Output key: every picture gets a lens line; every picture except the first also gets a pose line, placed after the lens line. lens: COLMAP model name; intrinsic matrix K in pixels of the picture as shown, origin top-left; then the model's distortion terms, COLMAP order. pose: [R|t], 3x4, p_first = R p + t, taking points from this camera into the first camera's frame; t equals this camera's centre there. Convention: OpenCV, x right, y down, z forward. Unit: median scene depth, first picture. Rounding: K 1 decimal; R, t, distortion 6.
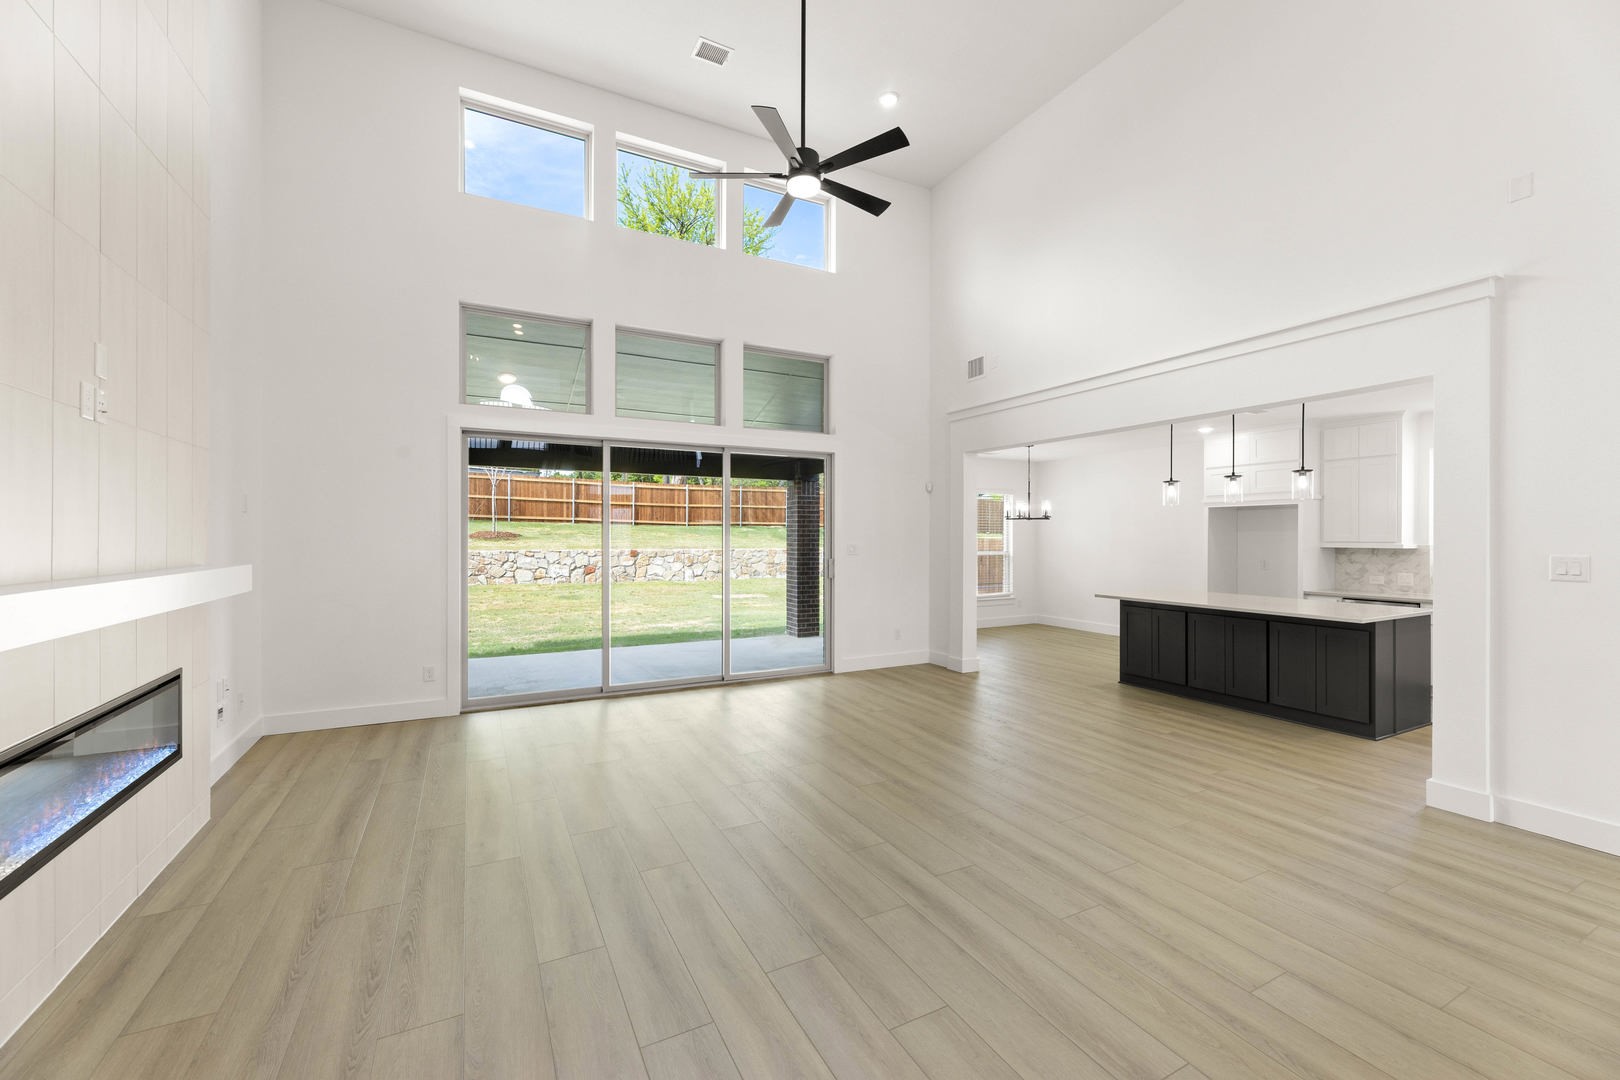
lens RADIAL K [[641.6, 0, 808.6], [0, 641.6, 534.9], [0, 0, 1]] dist [0.001022, 0.000041]
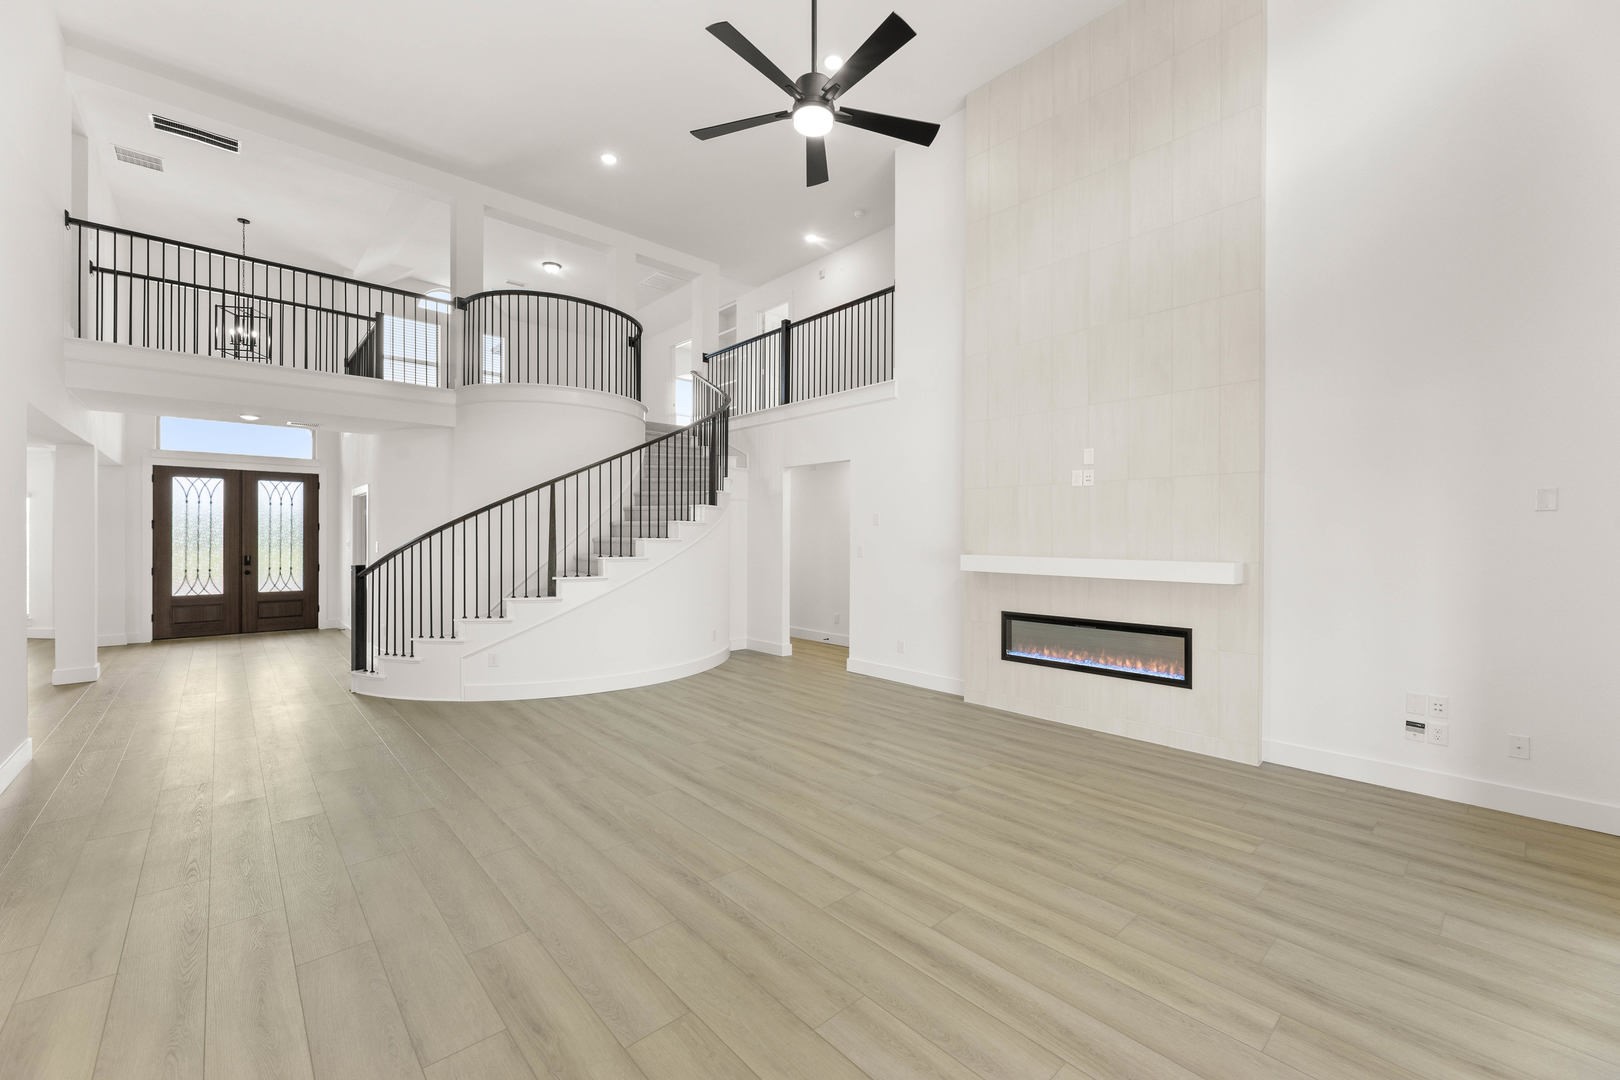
lens RADIAL K [[641.6, 0, 811.8], [0, 641.6, 541.3], [0, 0, 1]] dist [0.001022, 0.000041]
pose [[-0.966110, -0.002698, -0.258116, 0.215205], [-0.003698, 0.999987, 0.003391, 0.004222], [0.258104, 0.004230, -0.966108, 1.881639]]
